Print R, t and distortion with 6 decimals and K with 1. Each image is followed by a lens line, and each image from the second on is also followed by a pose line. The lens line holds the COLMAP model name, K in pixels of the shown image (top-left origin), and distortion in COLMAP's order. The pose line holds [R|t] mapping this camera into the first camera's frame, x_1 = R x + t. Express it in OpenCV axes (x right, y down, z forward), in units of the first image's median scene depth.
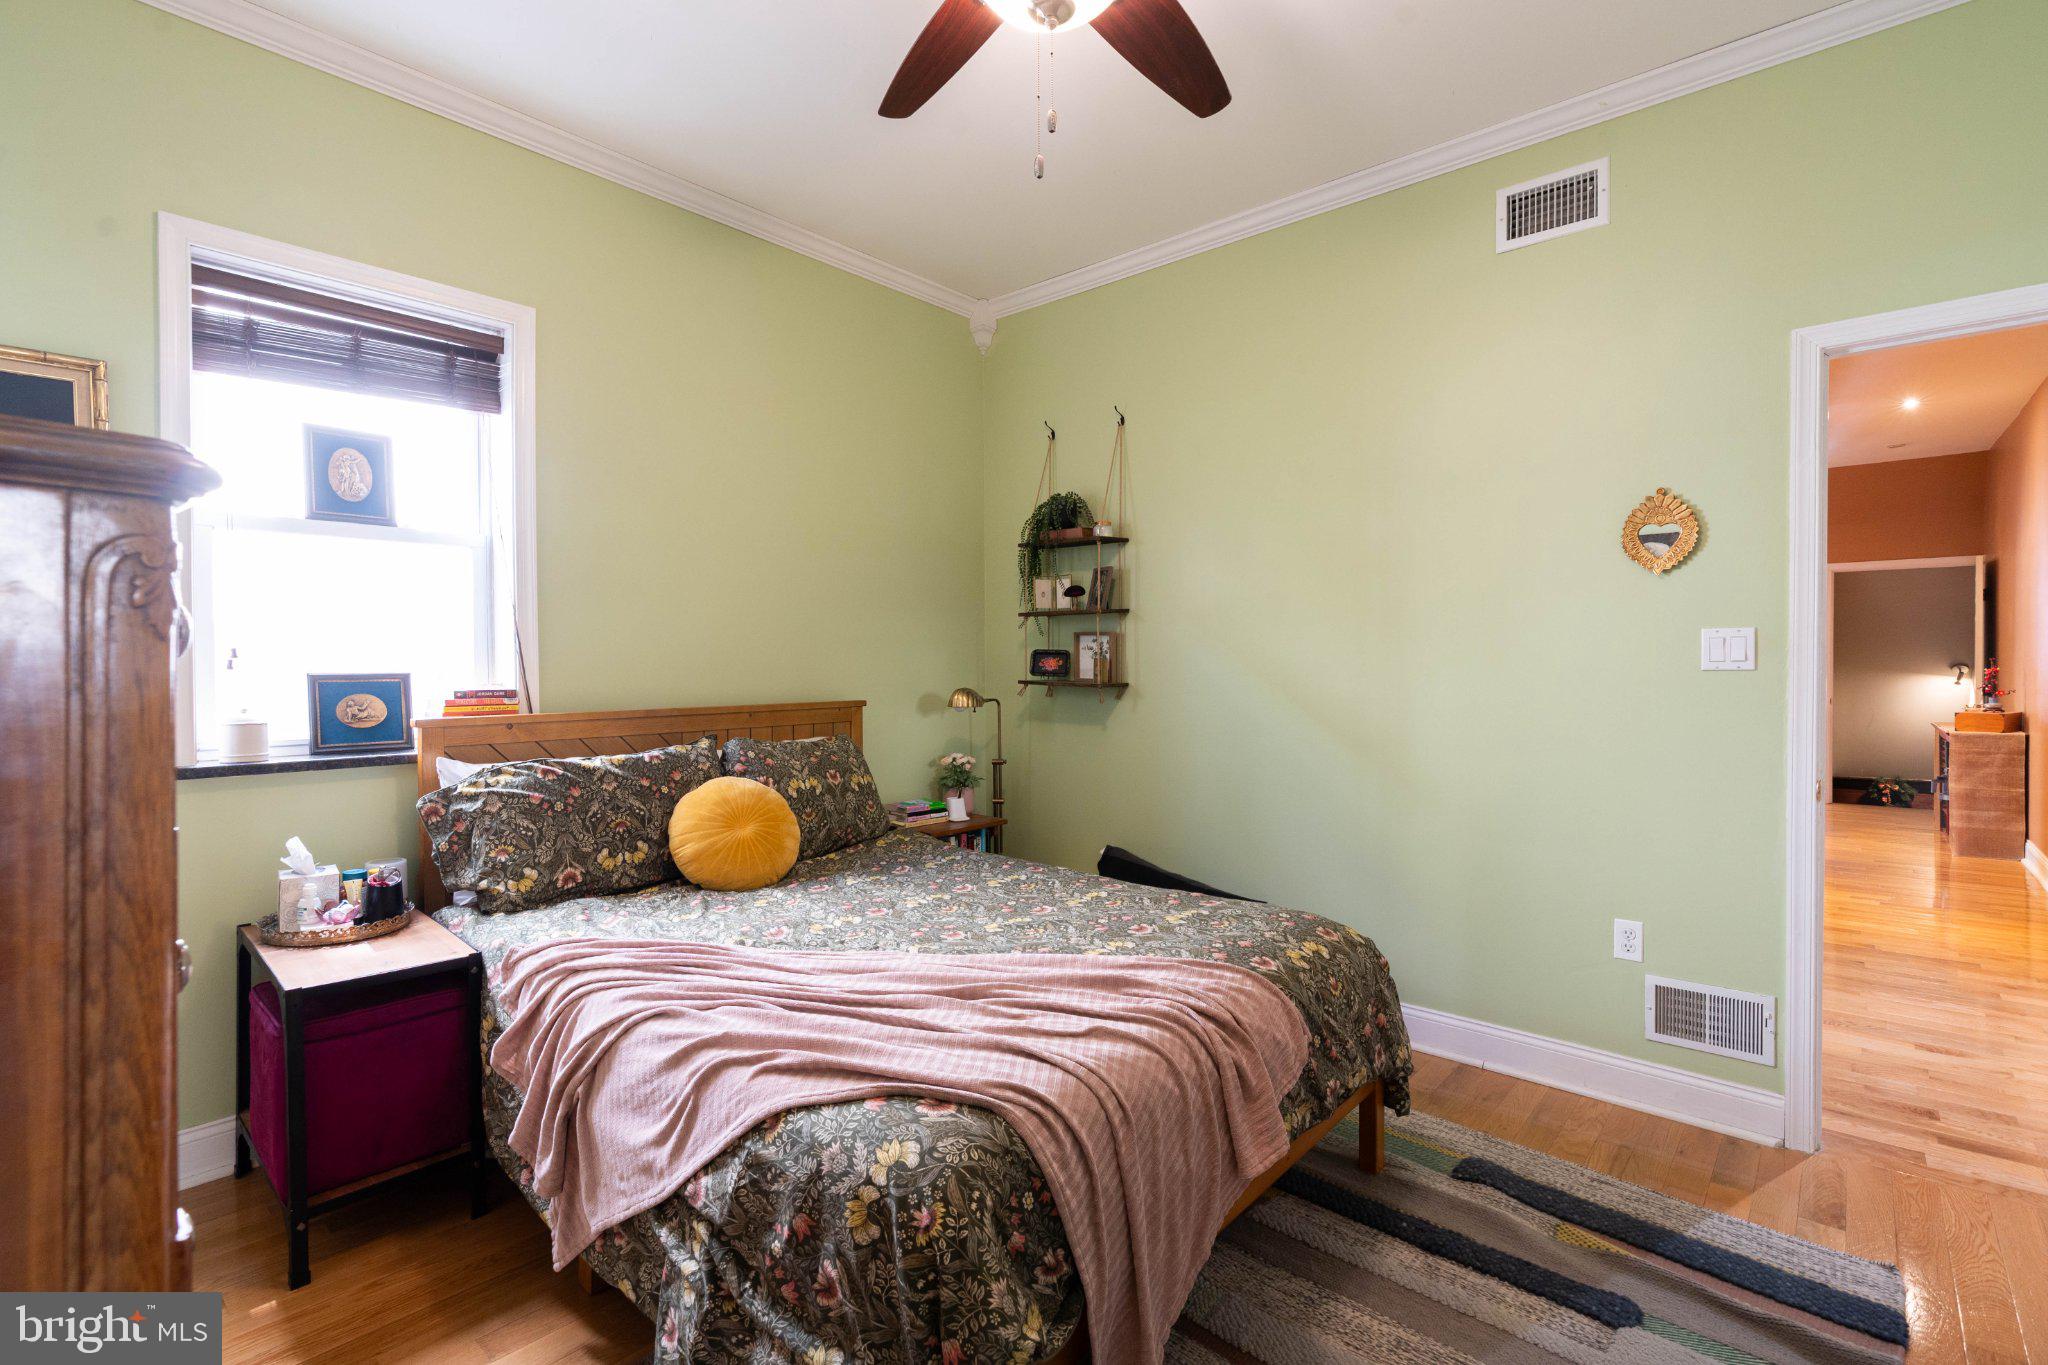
lens RADIAL K [[943.0, 0, 1012.0], [0, 943.0, 672.4], [0, 0, 1]] dist [-0.004900, -0.000164]
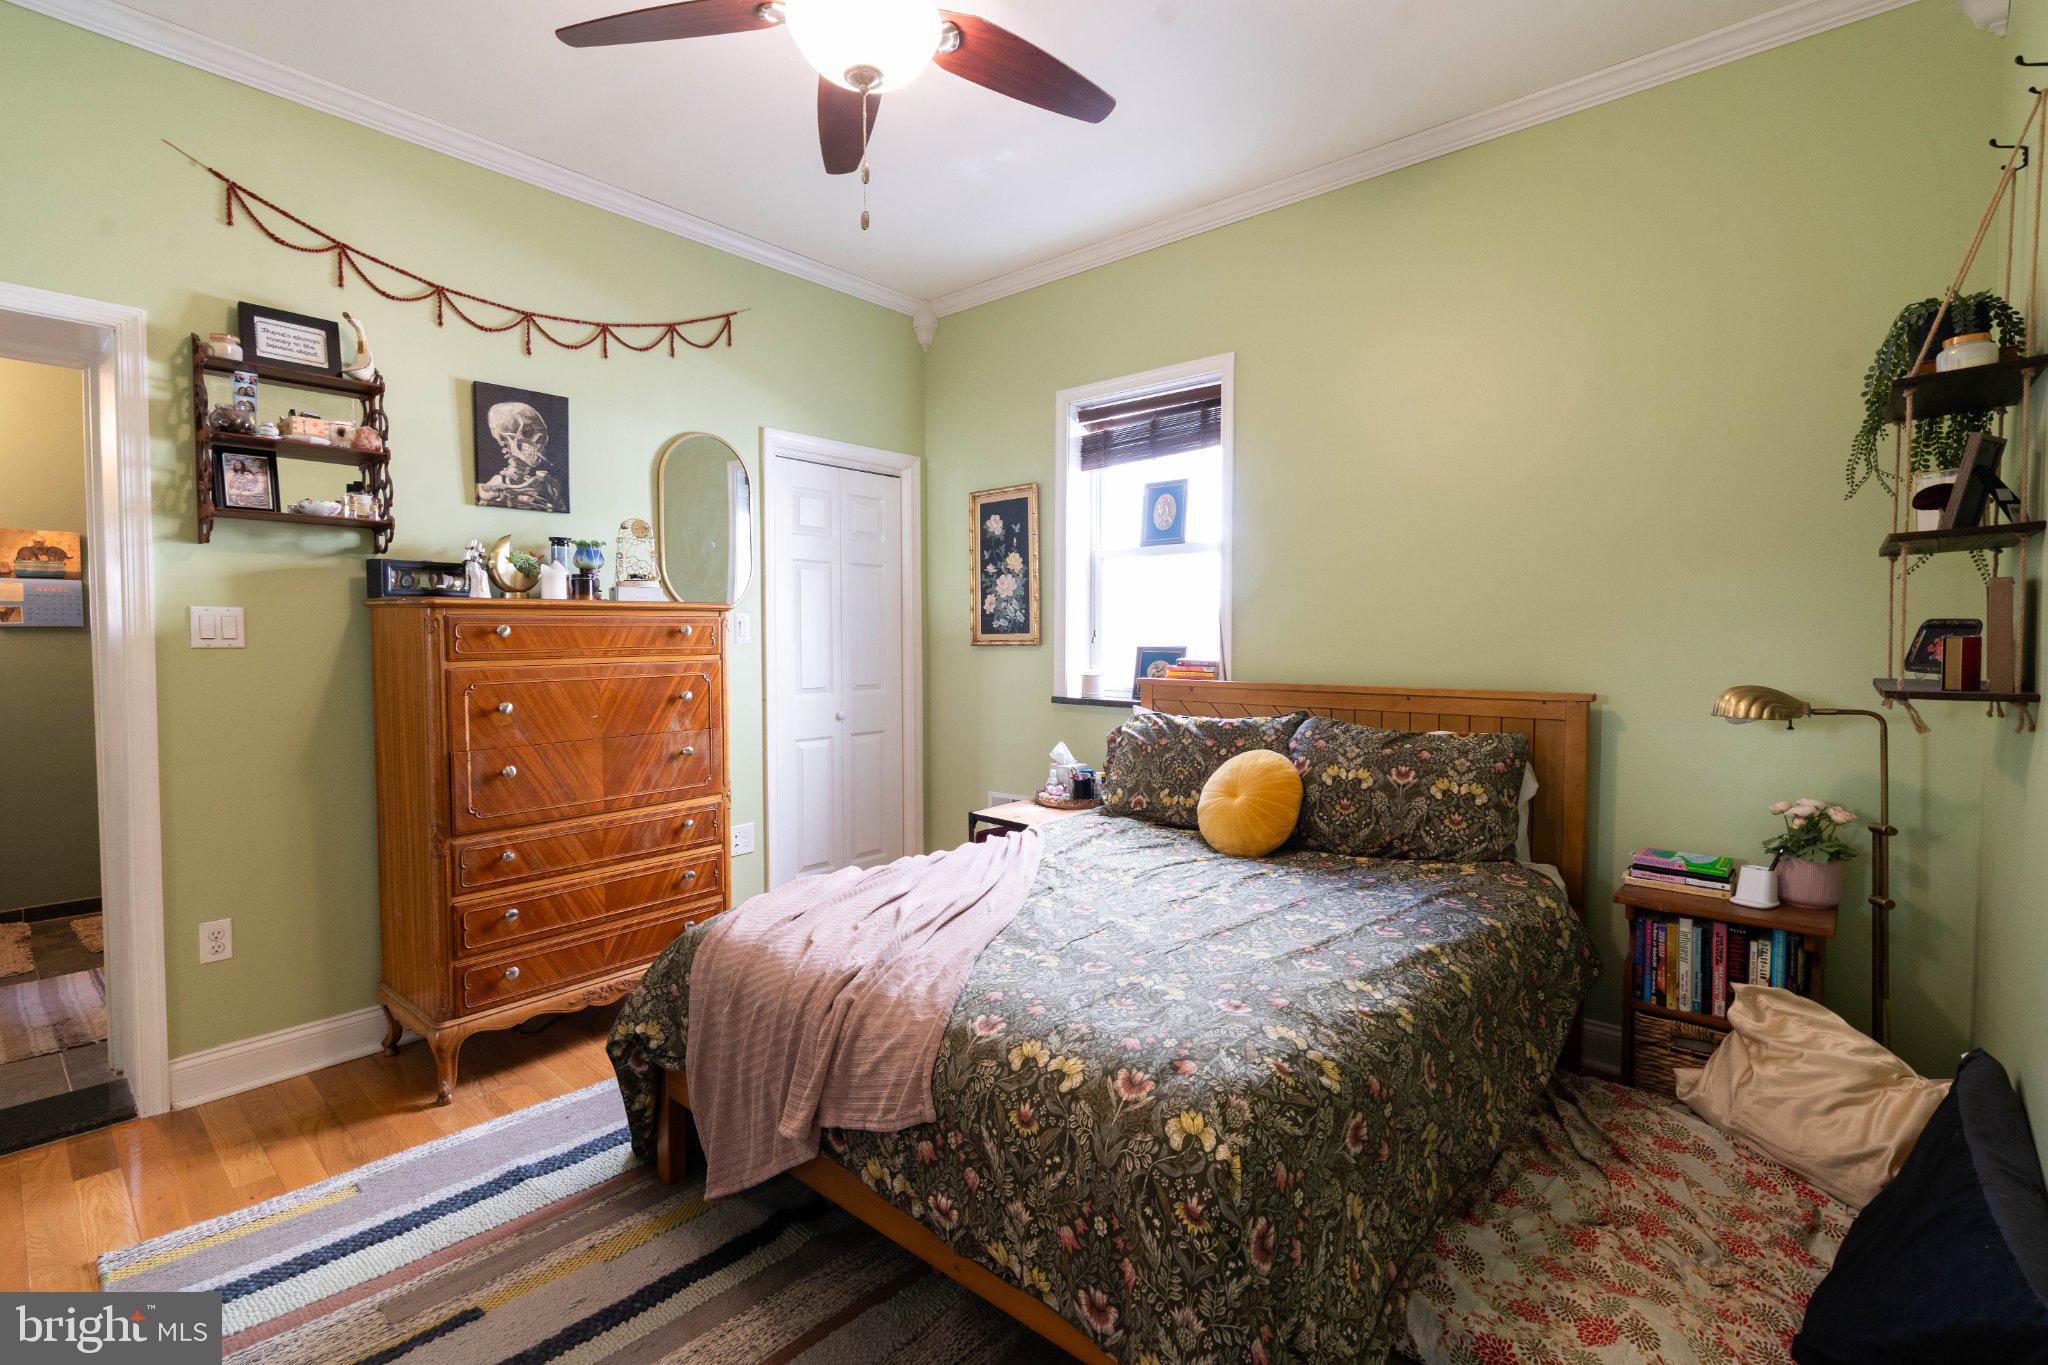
lens RADIAL K [[943.0, 0, 1012.0], [0, 943.0, 672.4], [0, 0, 1]] dist [-0.004900, -0.000164]
pose [[-0.001271, 0.038632, -0.999253, 0.797152], [-0.013095, 0.999167, 0.038646, -0.012385], [0.999913, 0.013134, -0.000764, 0.778318]]
